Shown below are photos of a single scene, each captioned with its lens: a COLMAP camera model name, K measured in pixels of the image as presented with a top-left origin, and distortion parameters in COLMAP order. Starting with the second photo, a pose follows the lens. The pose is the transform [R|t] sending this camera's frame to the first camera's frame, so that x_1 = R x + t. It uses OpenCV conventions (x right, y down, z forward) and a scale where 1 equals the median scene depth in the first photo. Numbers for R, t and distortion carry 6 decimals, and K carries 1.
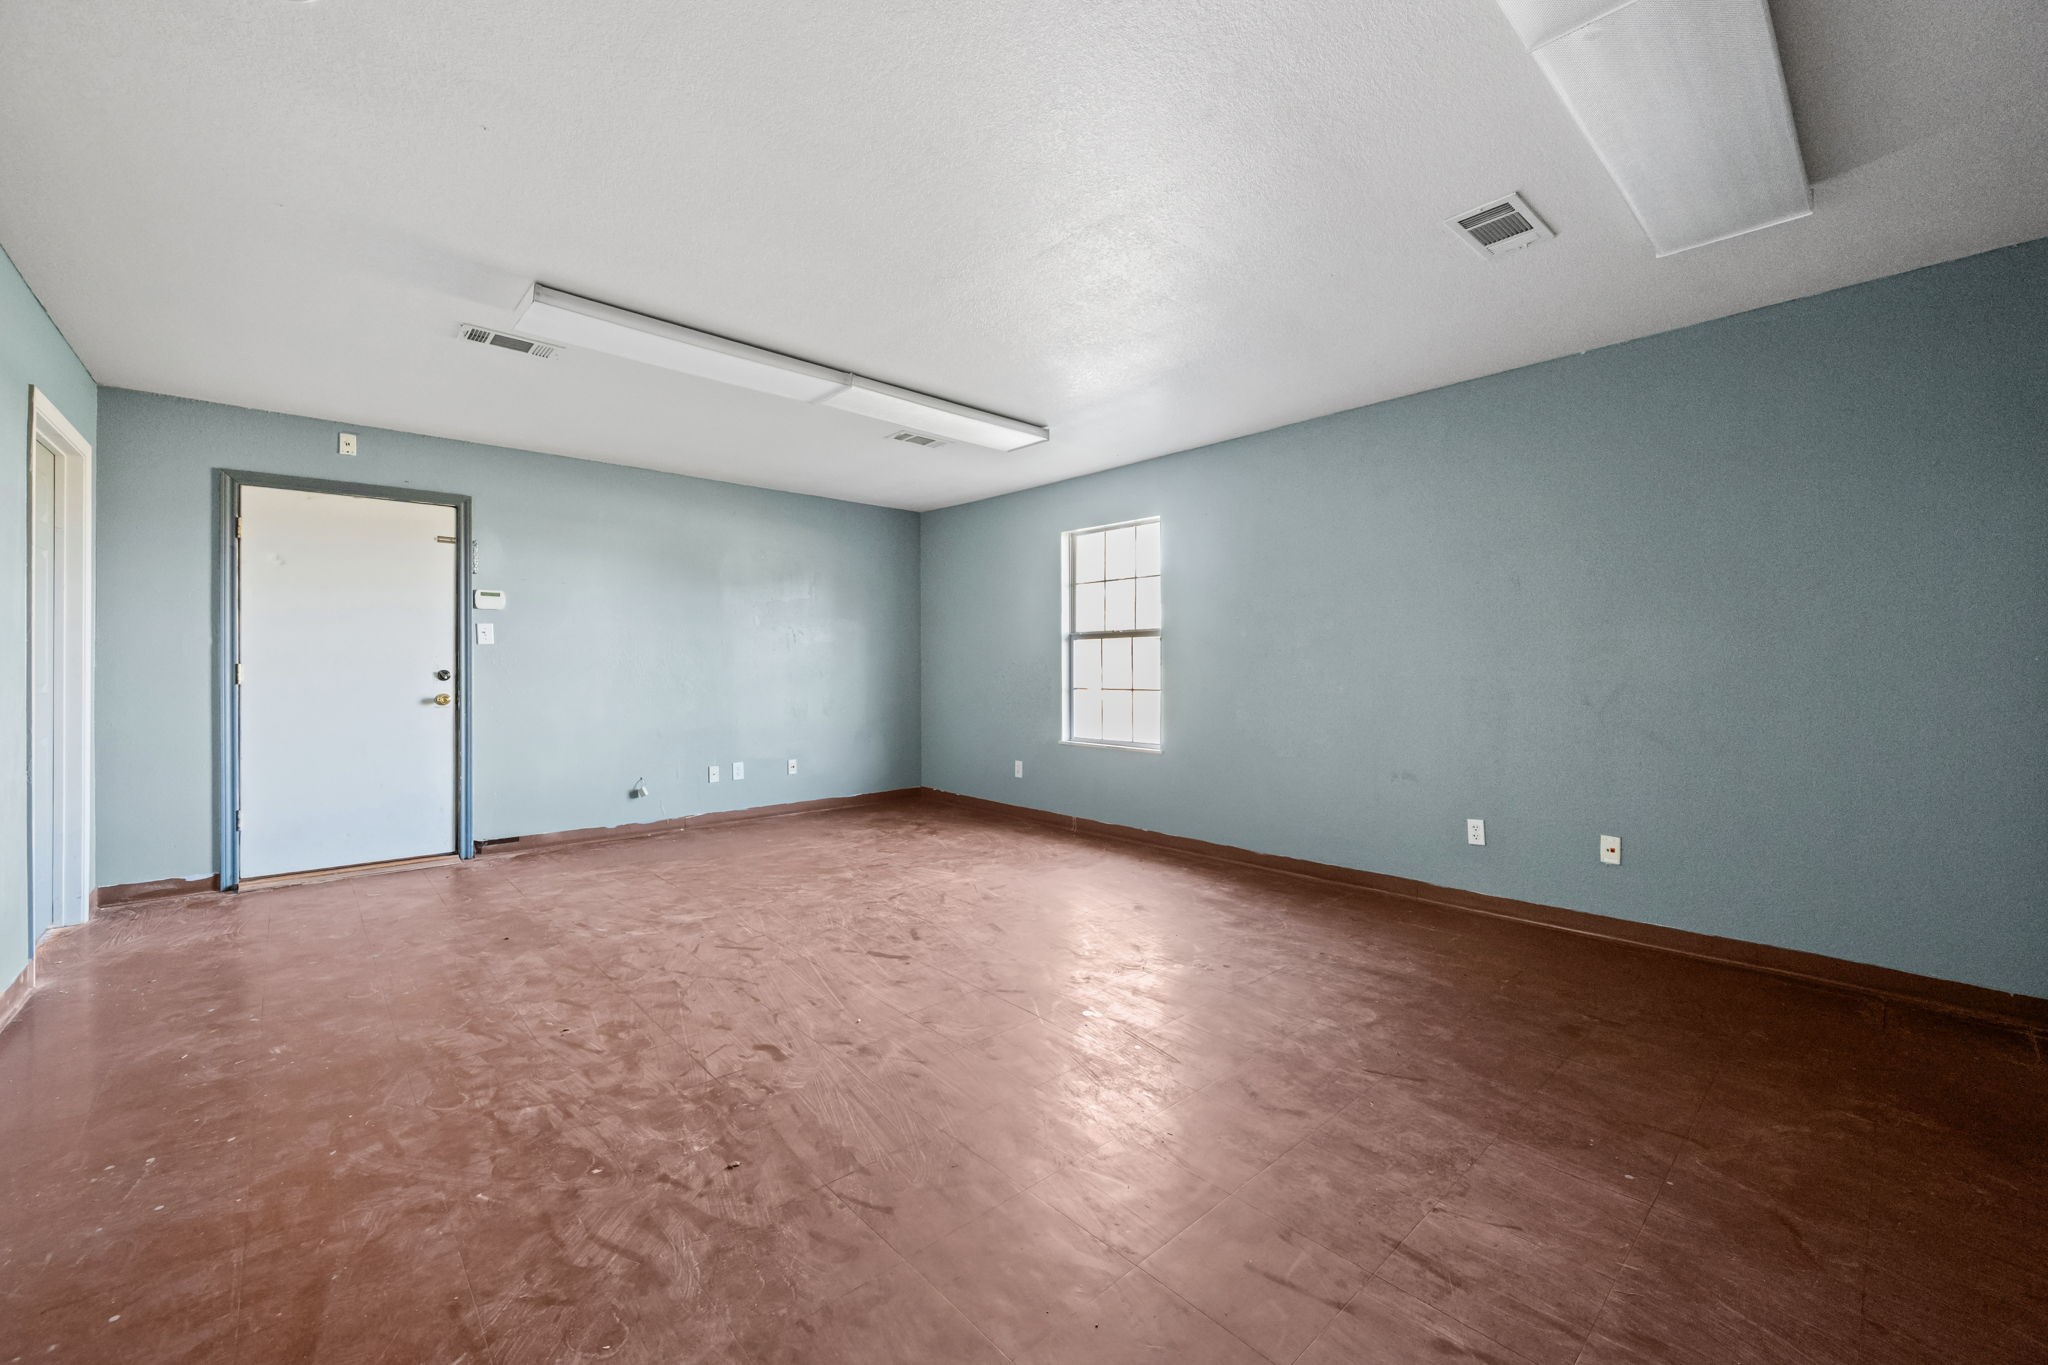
lens RADIAL K [[808.7, 0, 1032.4], [0, 808.7, 665.1], [0, 0, 1]] dist [-0.000932, 0.000208]
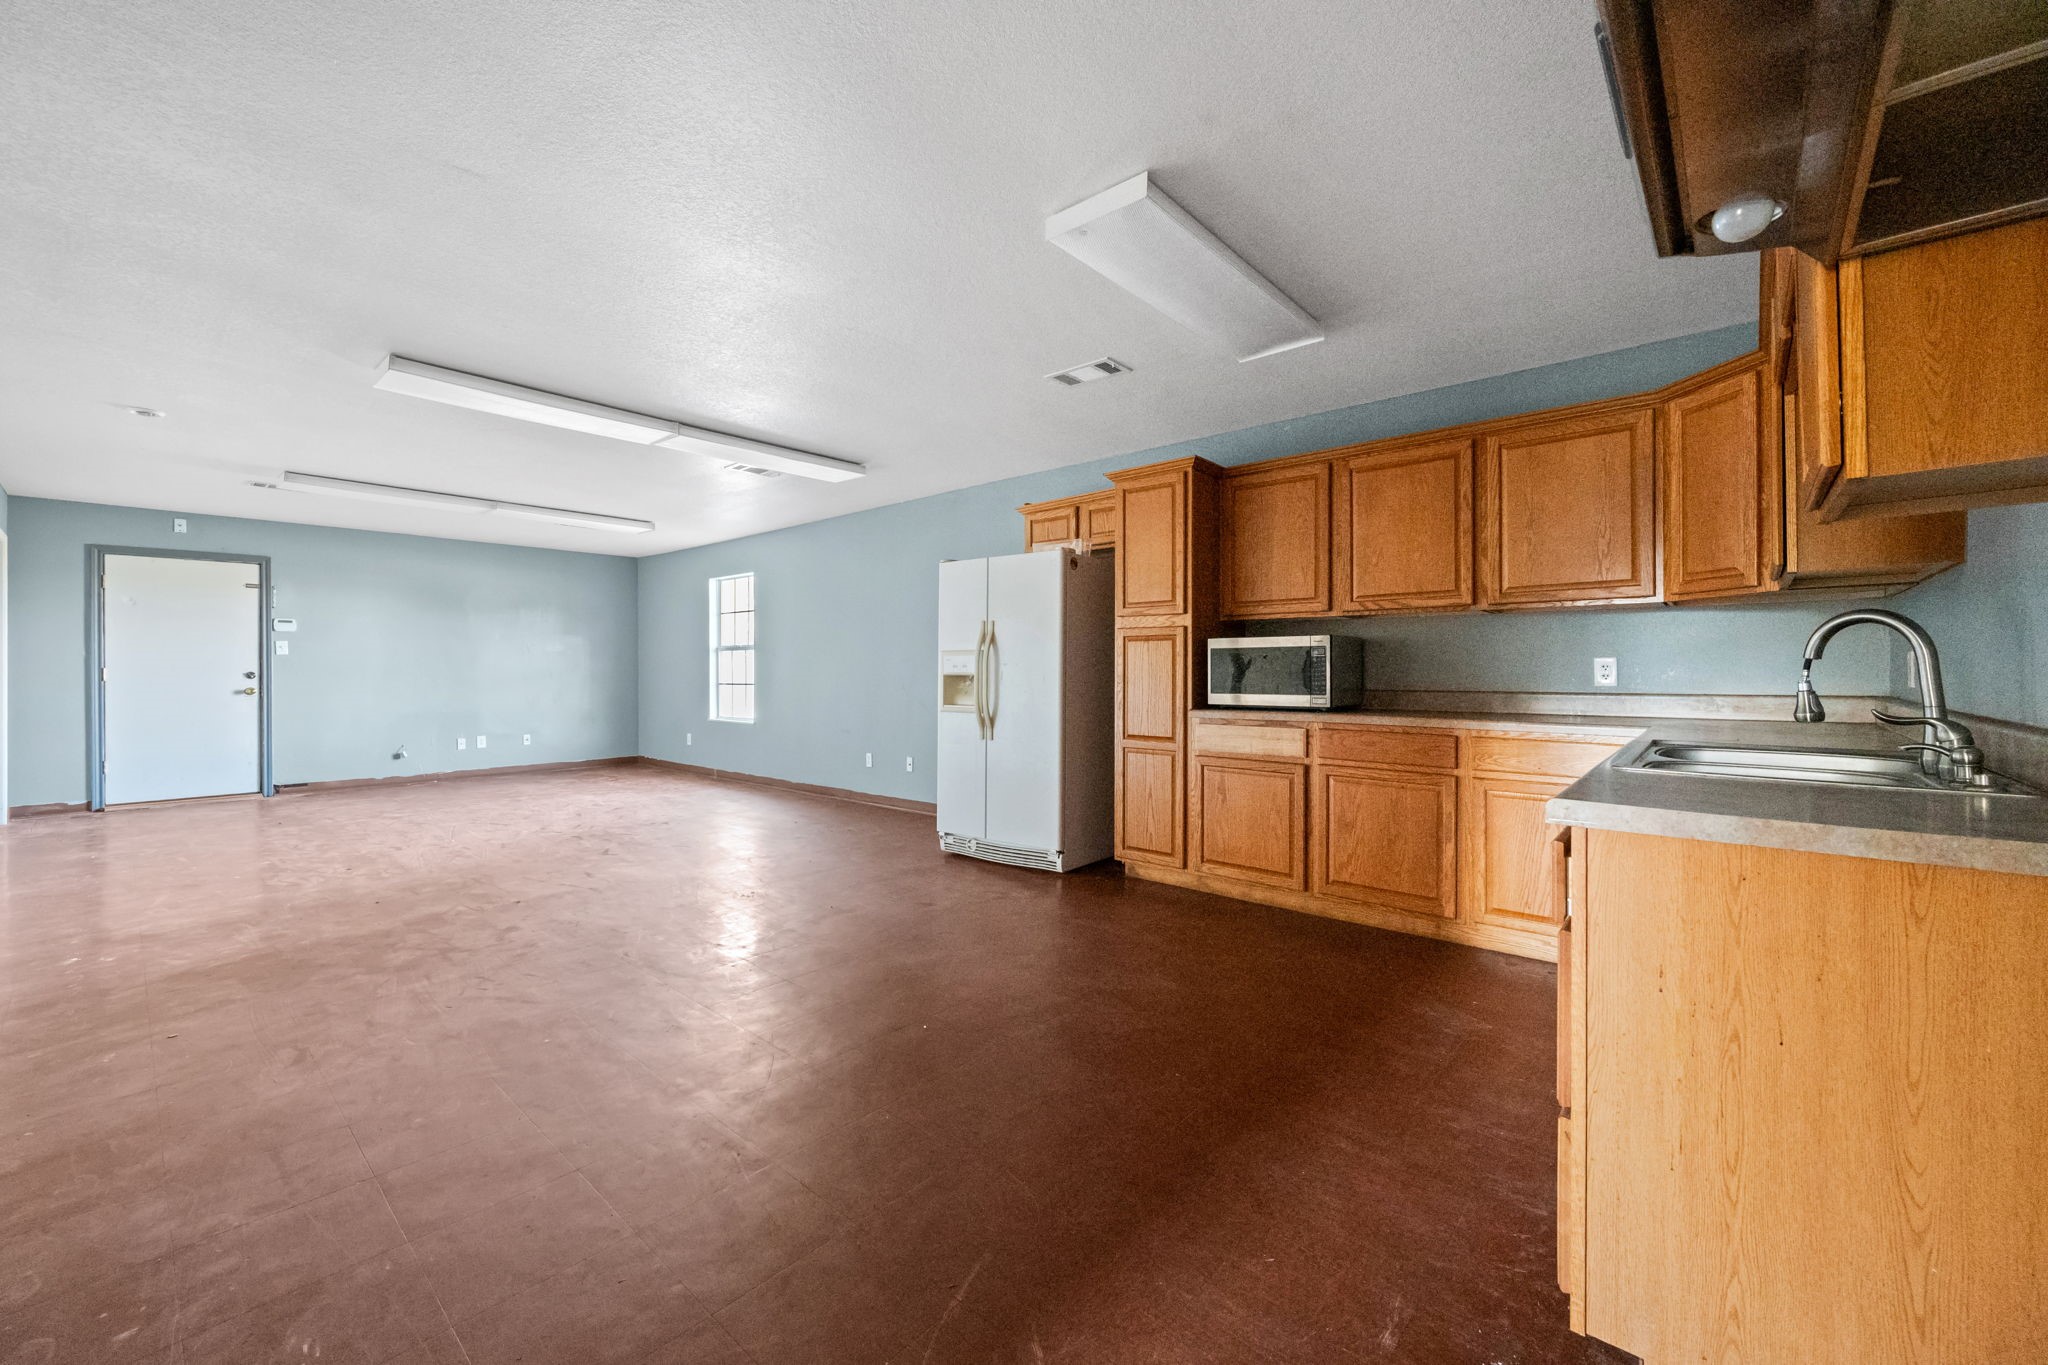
lens RADIAL K [[804.8, 0, 1024.6], [0, 804.8, 672.0], [0, 0, 1]] dist [0.000182, 0.000372]
pose [[0.994779, -0.001478, 0.102044, 0.557198], [0.001117, 0.999993, 0.003594, 0.002477], [-0.102048, -0.003461, 0.994773, -0.645790]]
